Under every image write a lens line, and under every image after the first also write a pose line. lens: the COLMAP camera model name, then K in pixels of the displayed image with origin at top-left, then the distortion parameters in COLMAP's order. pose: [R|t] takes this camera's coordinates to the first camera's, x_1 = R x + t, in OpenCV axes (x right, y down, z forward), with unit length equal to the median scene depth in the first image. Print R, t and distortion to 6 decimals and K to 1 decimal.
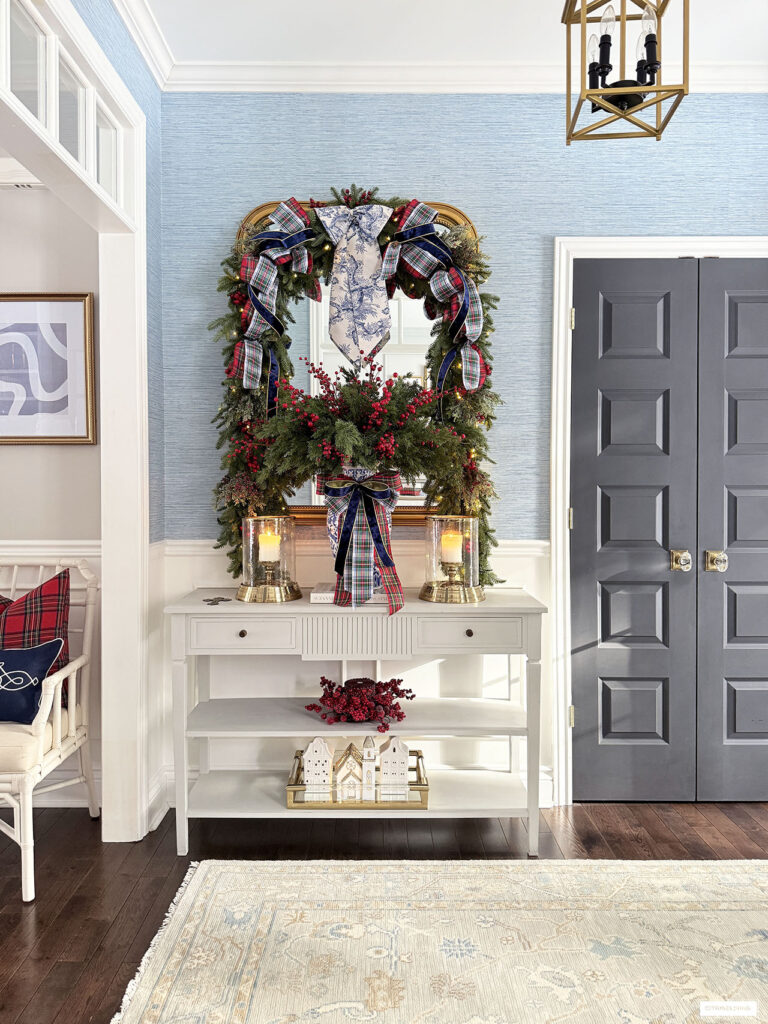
lens RADIAL K [[735.1, 0, 384.4], [0, 735.1, 495.1], [0, 0, 1]] dist [0.086896, -0.082219]
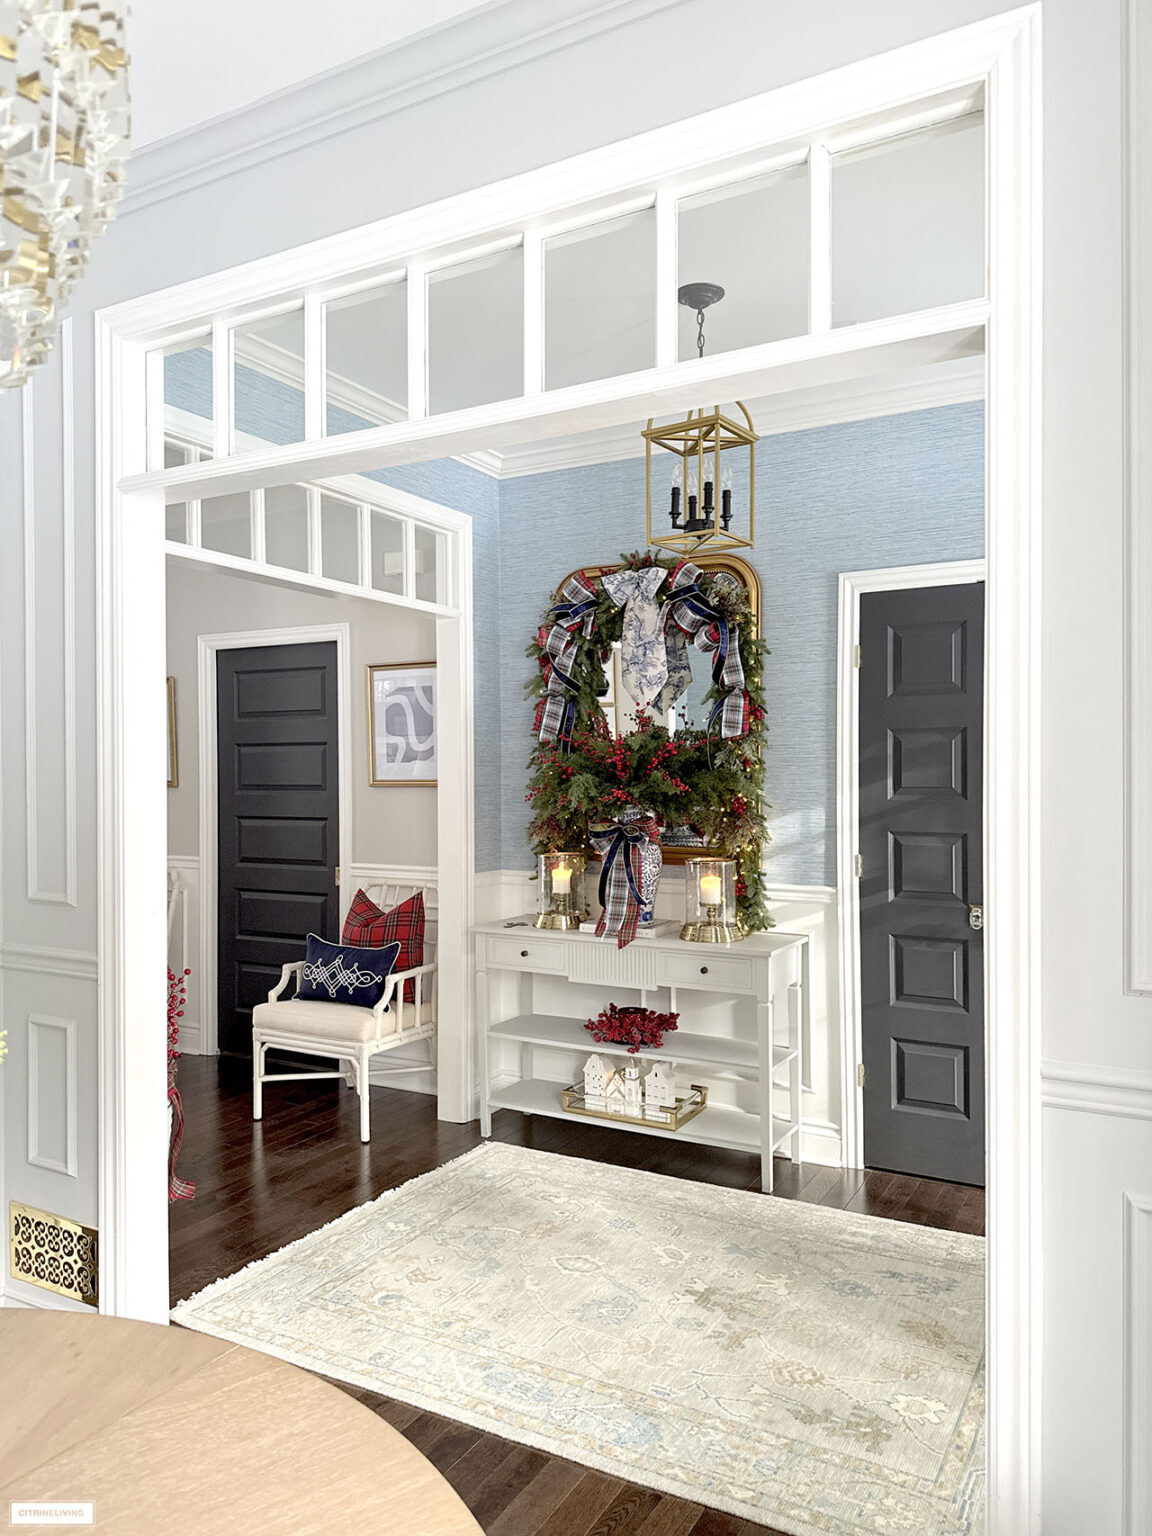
lens RADIAL K [[1108.7, 0, 578.3], [0, 1108.7, 781.4], [0, 0, 1]] dist [0.189134, -0.253814]
pose [[0.870959, -0.000340, -0.491355, 0.697484], [-0.004345, 0.999955, -0.008393, -0.066787], [0.491336, 0.009445, 0.870919, -0.467529]]
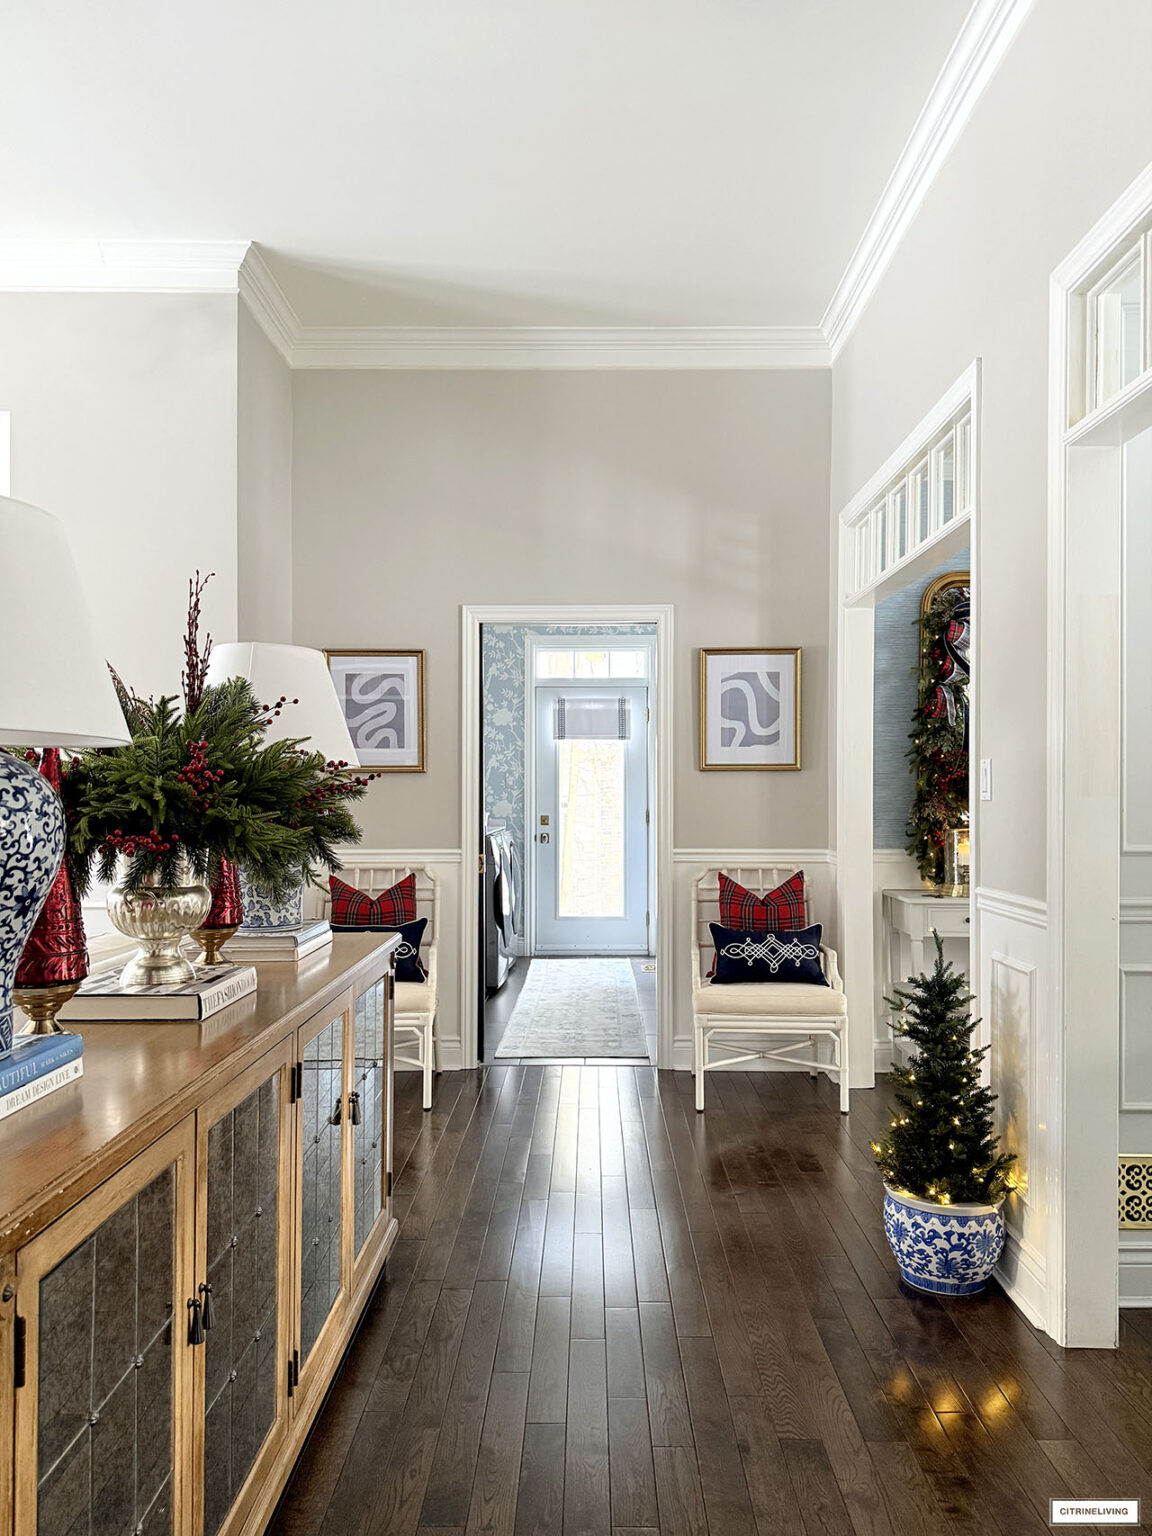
lens RADIAL K [[1106.7, 0, 581.4], [0, 1106.7, 759.1], [0, 0, 1]] dist [0.008766, -0.007361]
pose [[0.999780, -0.002629, -0.020801, -0.760148], [0.001548, 0.998657, -0.051777, 0.005780], [0.020910, 0.051734, 0.998442, -0.858387]]
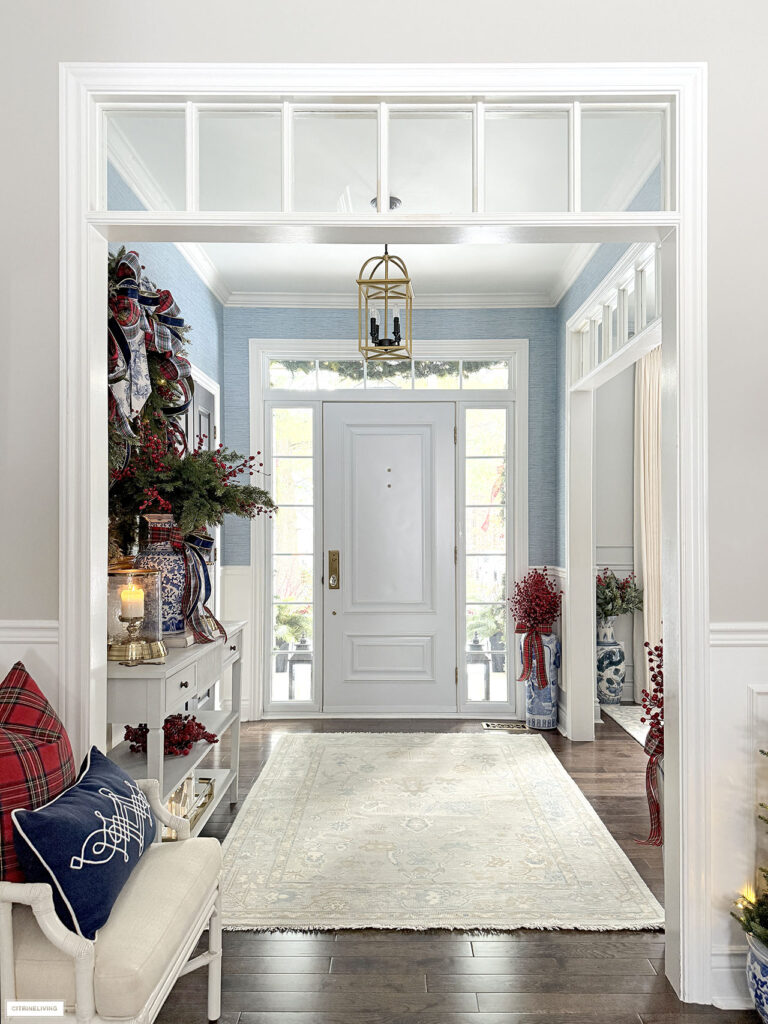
lens RADIAL K [[737.8, 0, 387.6], [0, 737.8, 506.1], [0, 0, 1]] dist [0.008766, -0.007361]
pose [[0.010195, 0.040580, 0.999124, -1.113511], [0.017384, 0.999018, -0.040753, -0.003691], [-0.999797, 0.017785, 0.009480, 0.654891]]
